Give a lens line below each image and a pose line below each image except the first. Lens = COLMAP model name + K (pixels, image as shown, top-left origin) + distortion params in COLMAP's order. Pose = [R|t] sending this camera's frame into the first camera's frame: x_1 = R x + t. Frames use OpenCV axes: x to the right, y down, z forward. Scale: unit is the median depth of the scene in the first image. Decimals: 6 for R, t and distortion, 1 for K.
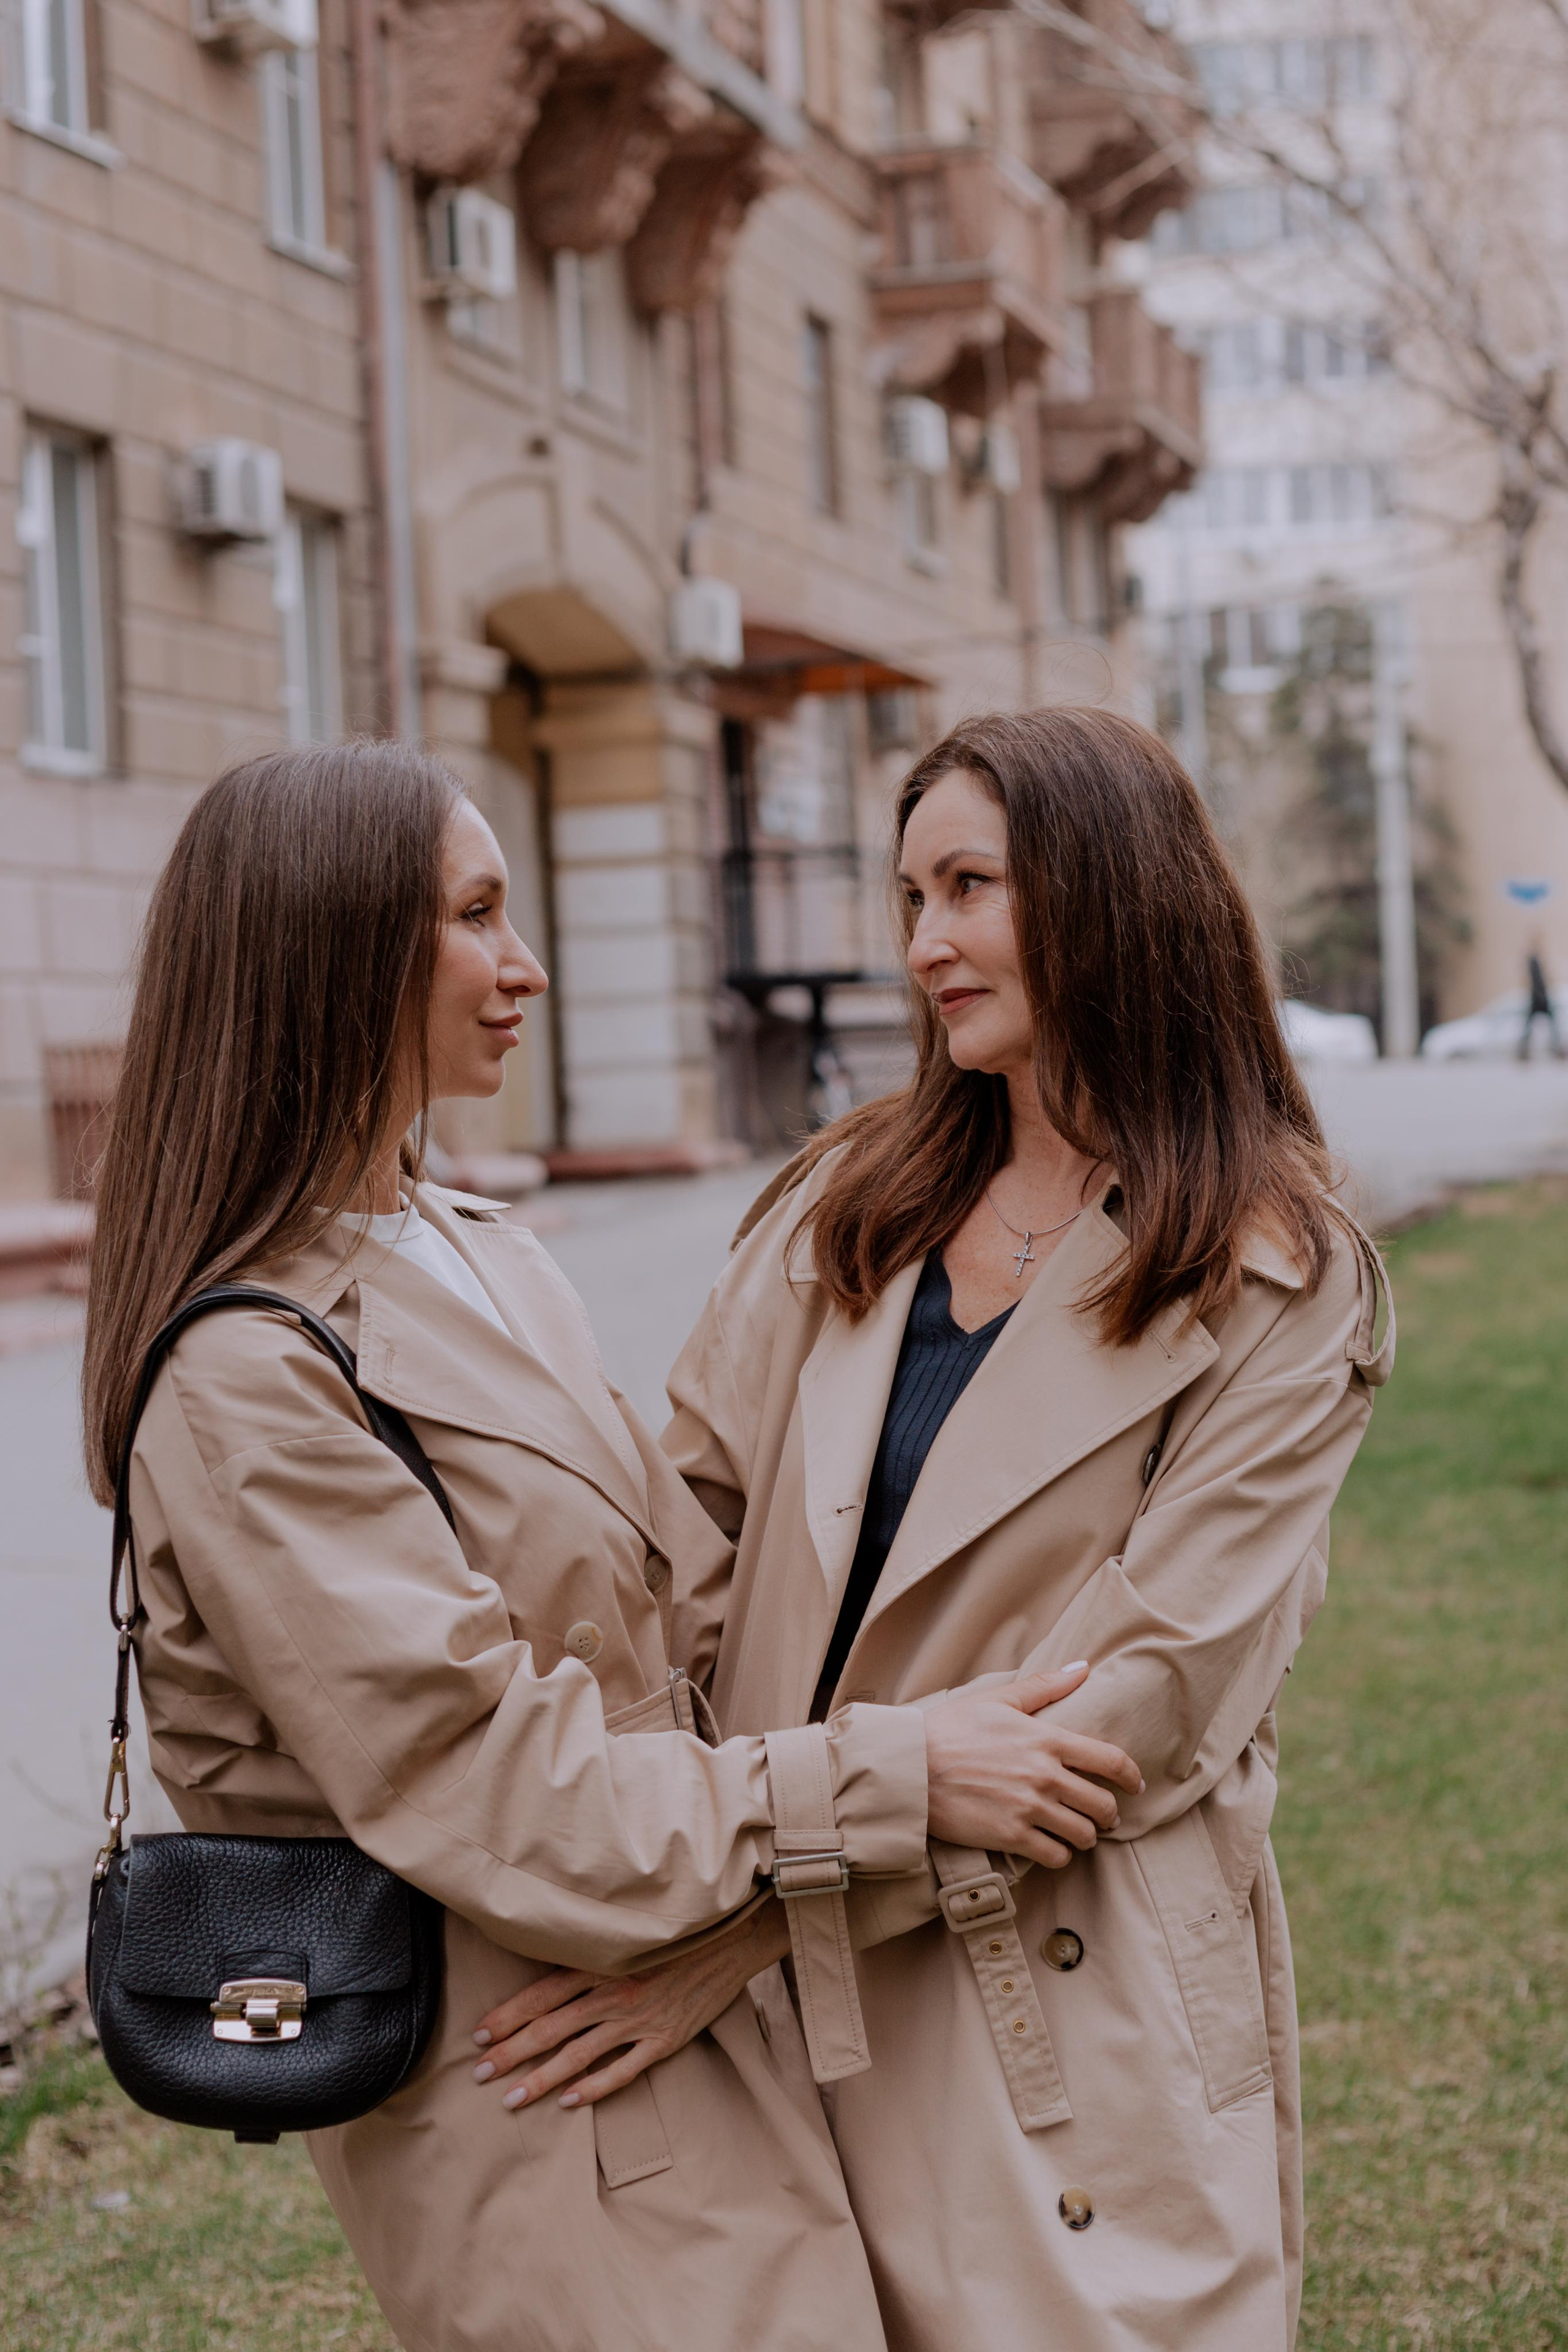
lens RADIAL K [[3971.5, 0, 785.7], [0, 3971.5, 1030.0], [0, 0, 1]] dist [0.032413, 0.014259]
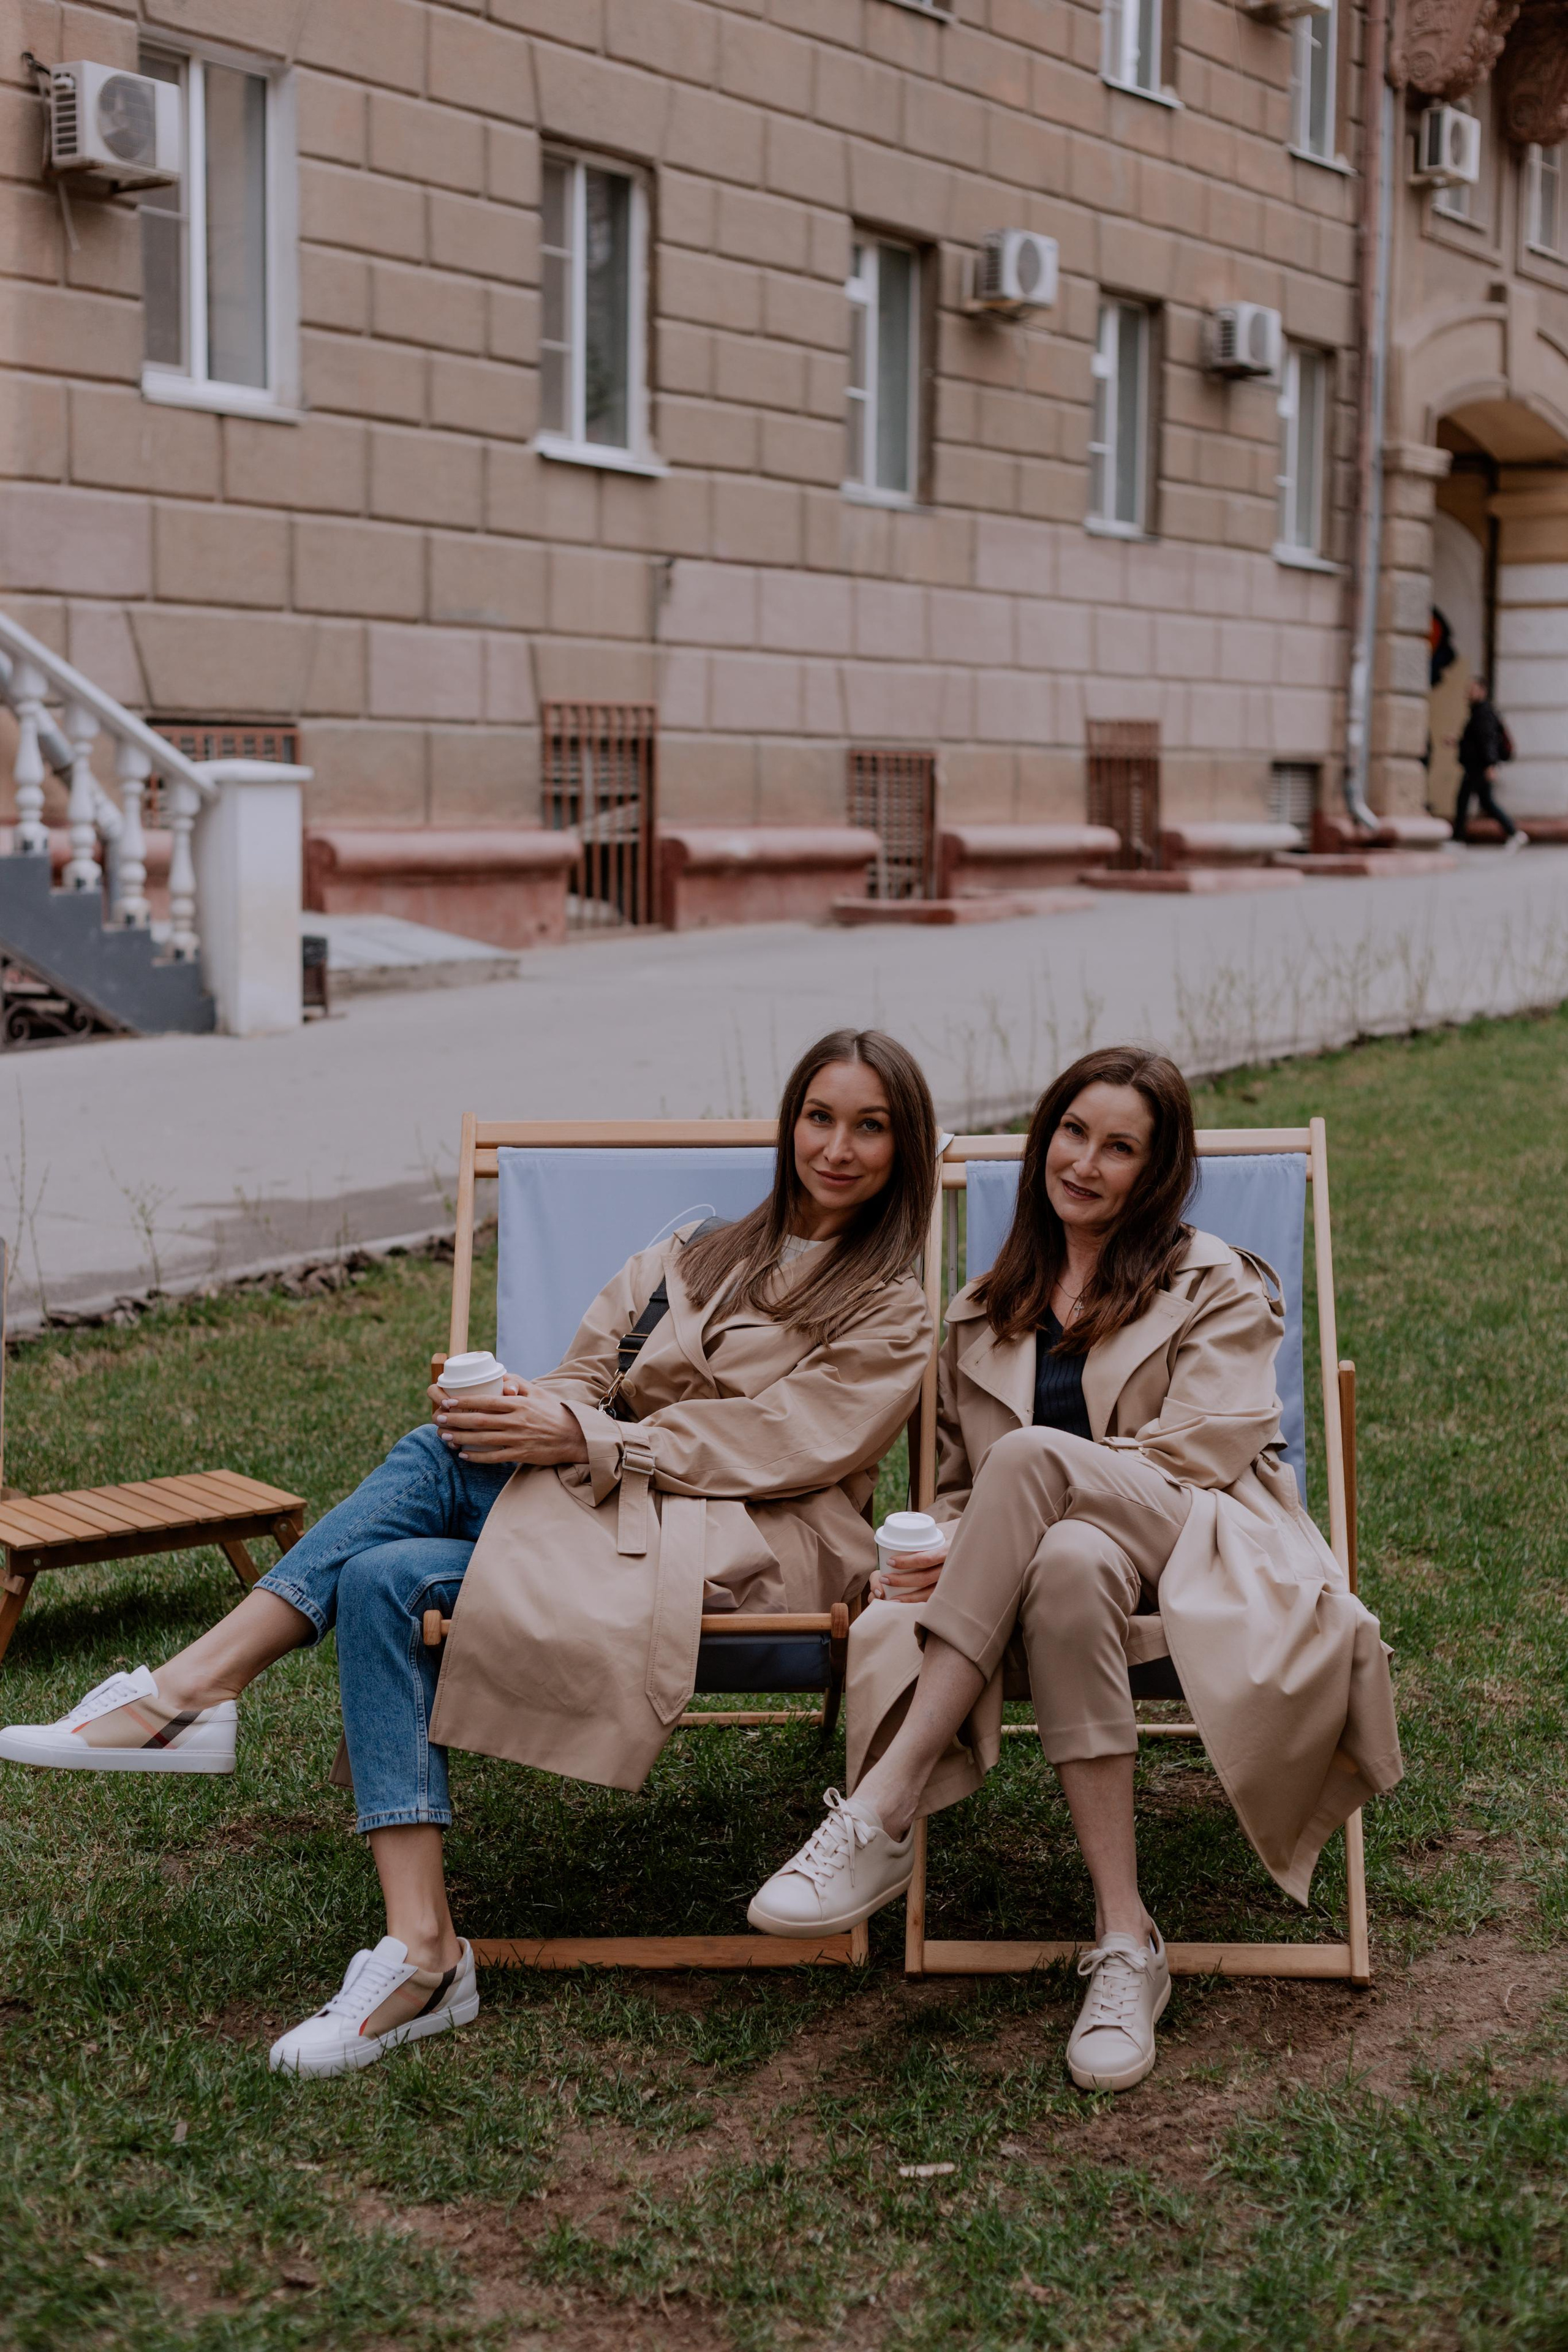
lens RADIAL K [[3423.3, 0, 785.9], [0, 3423.3, 1170.8], [0, 0, 1]] dist [0.014154, -0.006444]
pose [[0.953105, 0.085664, -0.290264, 0.066975], [-0.047332, 0.989494, 0.136605, 0.000768], [0.298917, -0.116460, 0.947146, -0.198267]]
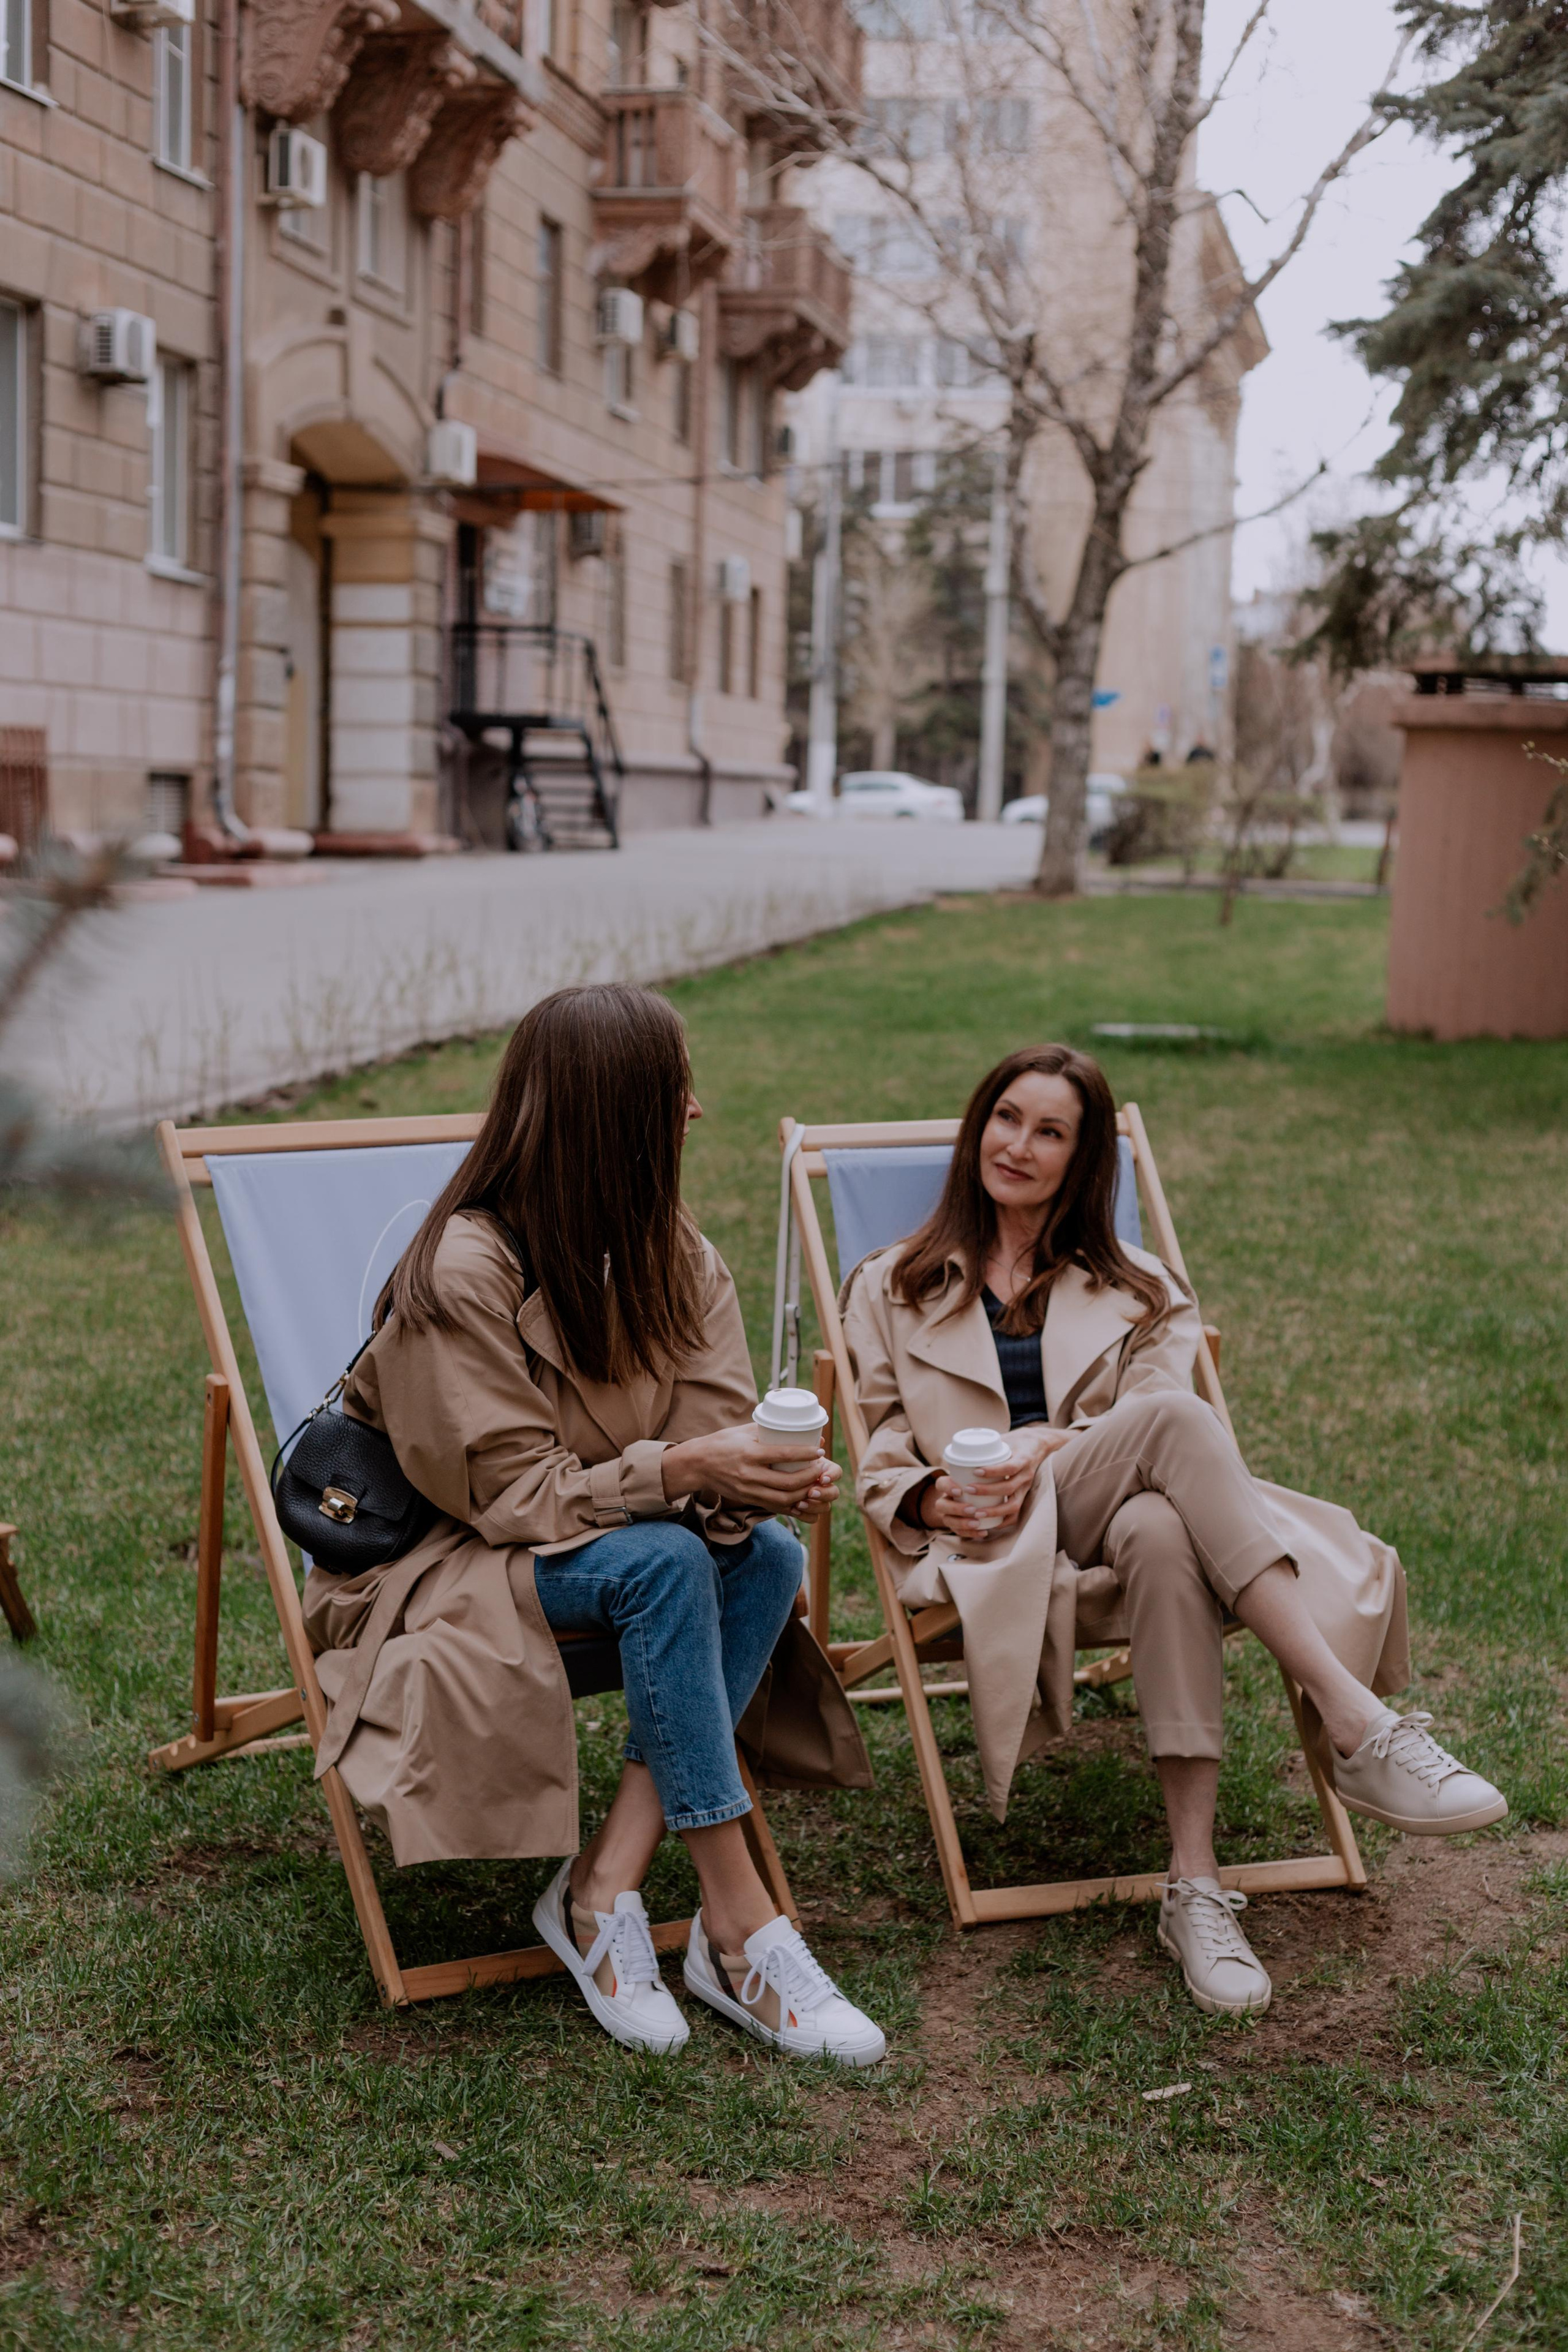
lens RADIAL K [[3423.3, 0, 785.9], [0, 3423.3, 1170.8], [0, 0, 1]] dist [0.014154, -0.006444]
pose [[0.994277, 0.061707, 0.087208, 0.006744], [-0.071145, 0.991424, 0.109620, 0.005128], [-0.079696, -0.115197, 0.990140, -0.209158]]
